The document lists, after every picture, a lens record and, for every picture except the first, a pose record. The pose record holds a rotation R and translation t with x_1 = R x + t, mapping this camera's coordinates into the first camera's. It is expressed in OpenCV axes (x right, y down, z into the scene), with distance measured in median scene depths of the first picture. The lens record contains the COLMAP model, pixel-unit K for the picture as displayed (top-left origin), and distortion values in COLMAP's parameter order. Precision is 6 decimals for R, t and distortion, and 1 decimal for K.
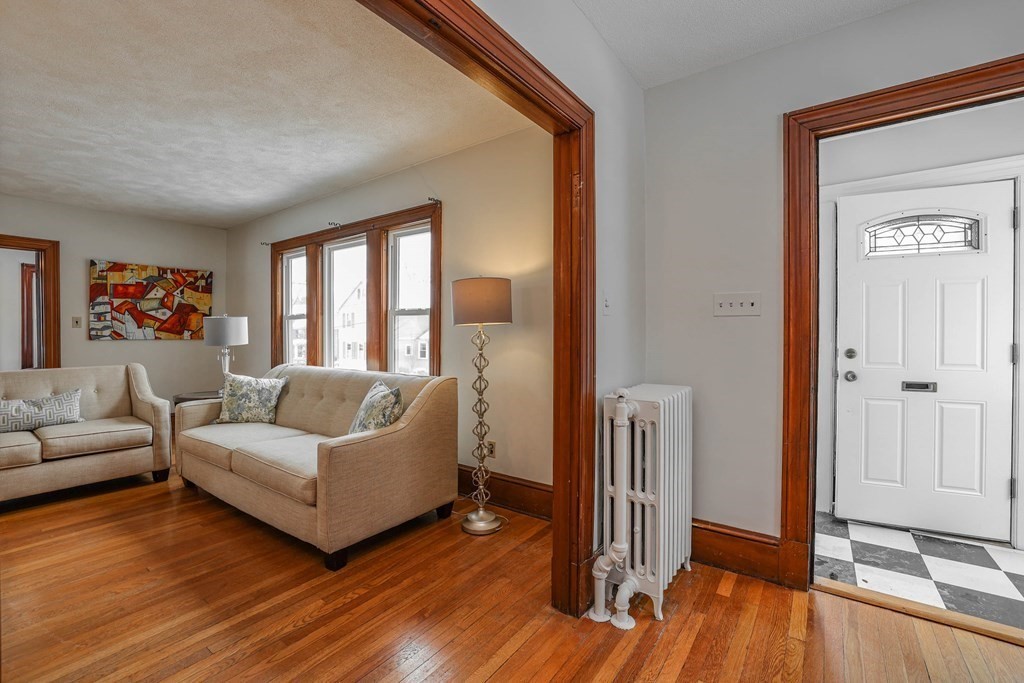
lens RADIAL K [[443.7, 0, 507.4], [0, 443.7, 334.5], [0, 0, 1]] dist [-0.039291, 0.011068]
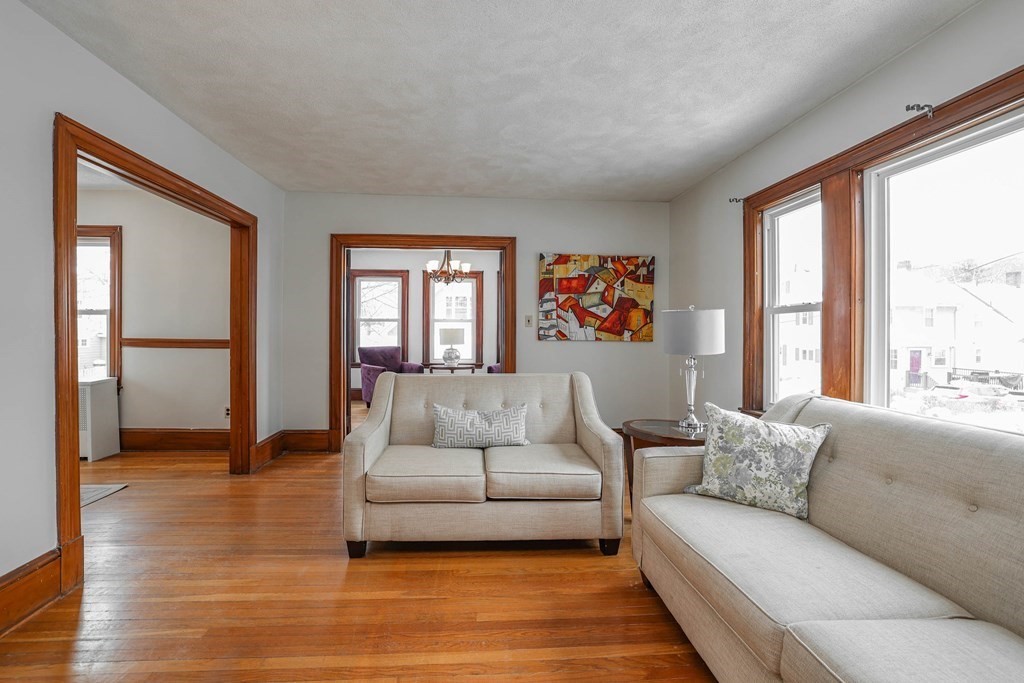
lens RADIAL K [[443.7, 0, 501.6], [0, 443.7, 329.1], [0, 0, 1]] dist [-0.039291, 0.011068]
pose [[0.648960, 0.002336, -0.760819, -0.349762], [-0.009596, 0.999941, -0.005115, -0.006337], [0.760762, 0.010620, 0.648944, 0.381160]]
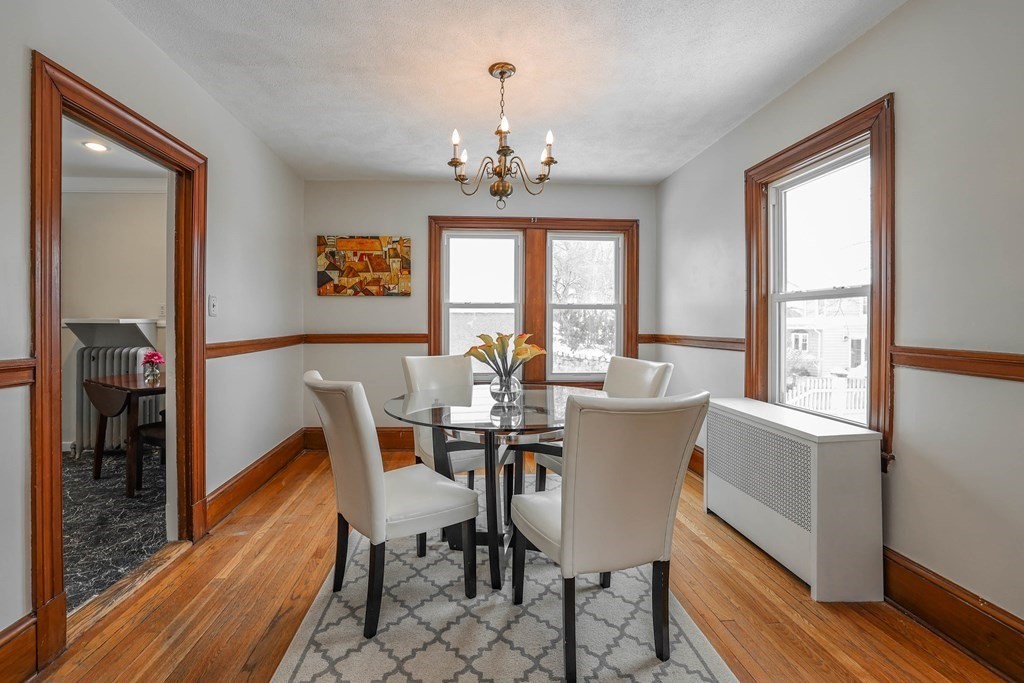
lens RADIAL K [[443.7, 0, 494.5], [0, 443.7, 327.0], [0, 0, 1]] dist [-0.039291, 0.011068]
pose [[-0.766869, 0.006162, -0.641774, -1.146139], [-0.006365, 0.999832, 0.017206, -0.007633], [0.641772, 0.017280, -0.766701, 0.444898]]
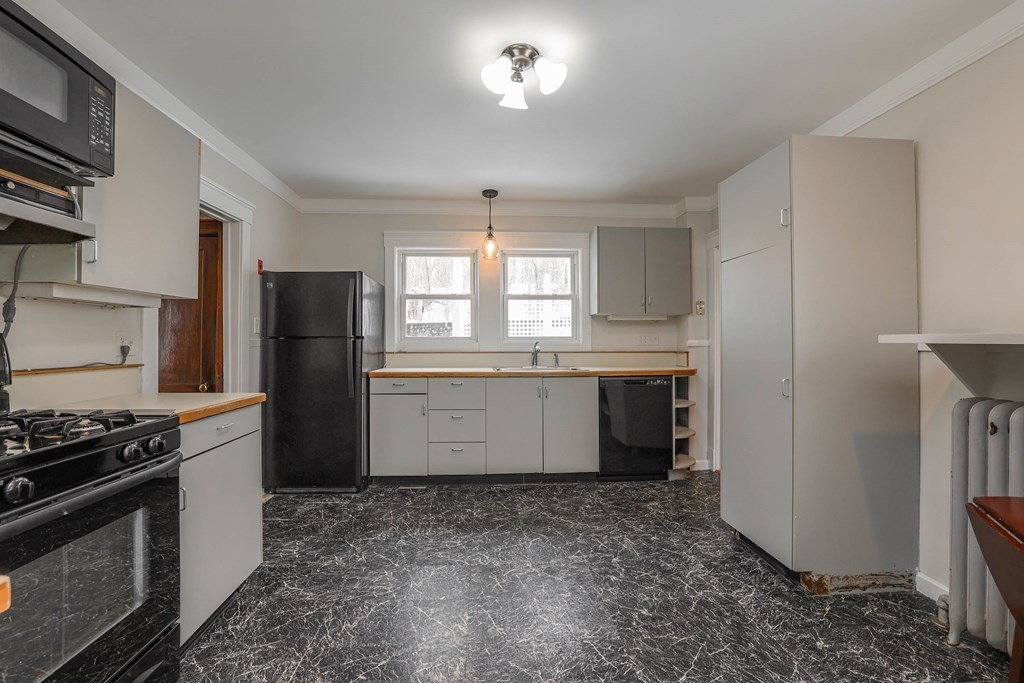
lens RADIAL K [[443.7, 0, 508.9], [0, 443.7, 338.9], [0, 0, 1]] dist [-0.039291, 0.011068]
pose [[-0.637049, 0.005389, 0.770804, -1.098343], [0.008095, 0.999967, -0.000300, -0.001470], [-0.770780, 0.006048, -0.637072, -0.283948]]
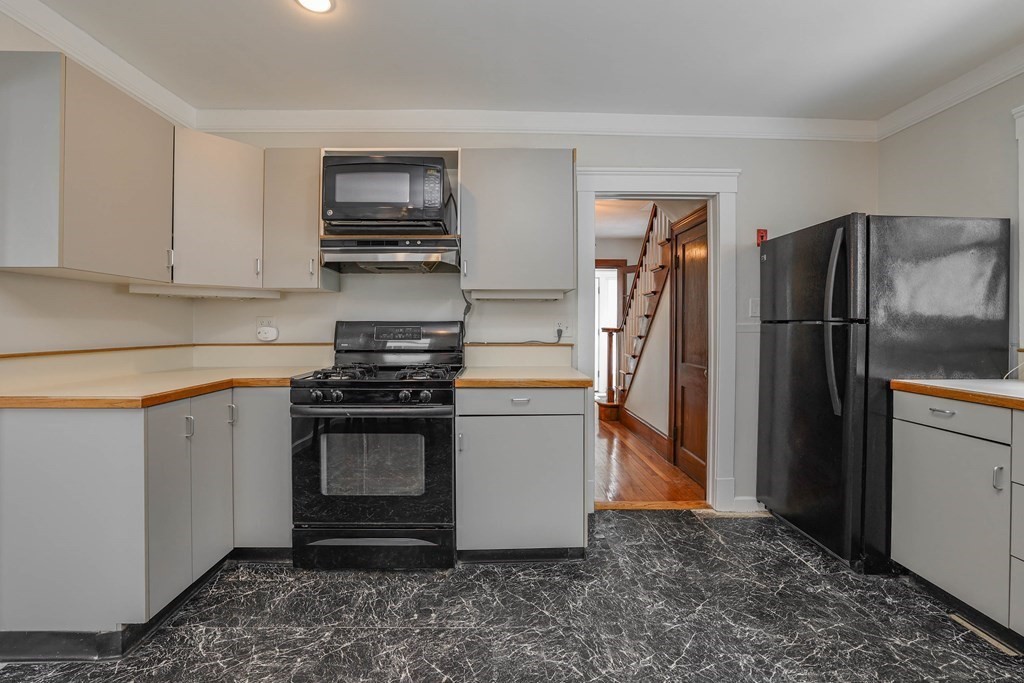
lens RADIAL K [[443.7, 0, 513.1], [0, 443.7, 323.8], [0, 0, 1]] dist [-0.039291, 0.011068]
pose [[0.786613, 0.001393, 0.617445, -0.886940], [0.000114, 0.999997, -0.002400, -0.003505], [-0.617446, 0.001958, 0.786611, -0.784189]]
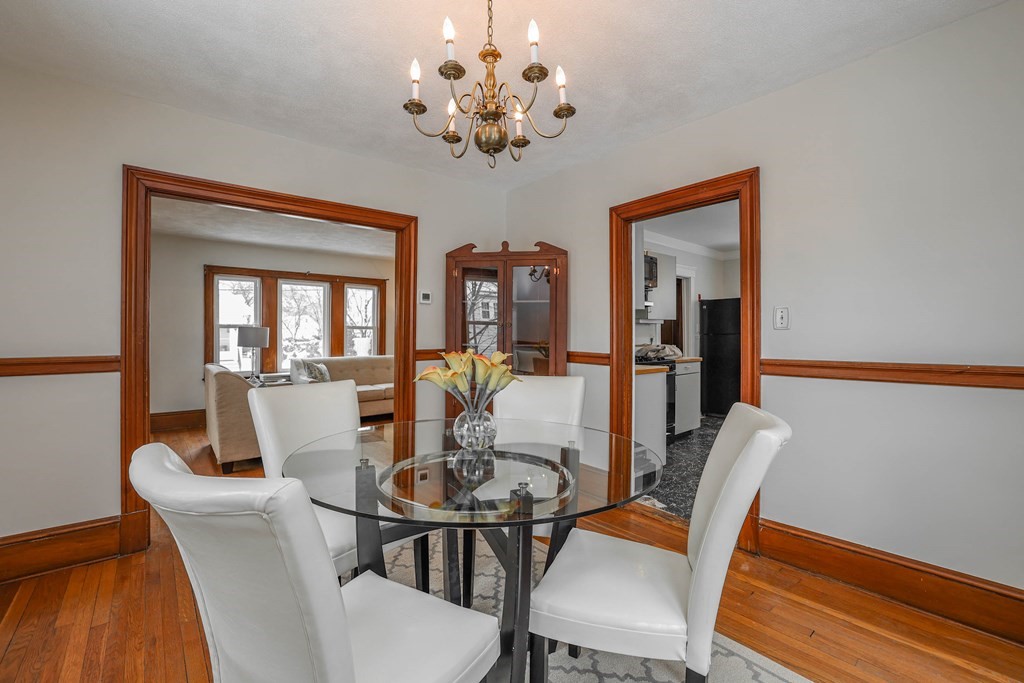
lens RADIAL K [[443.7, 0, 514.9], [0, 443.7, 333.8], [0, 0, 1]] dist [-0.039291, 0.011068]
pose [[0.215426, 0.006534, 0.976498, -1.970043], [0.007493, 0.999937, -0.008343, -0.002195], [-0.976491, 0.009114, 0.215363, -0.119841]]
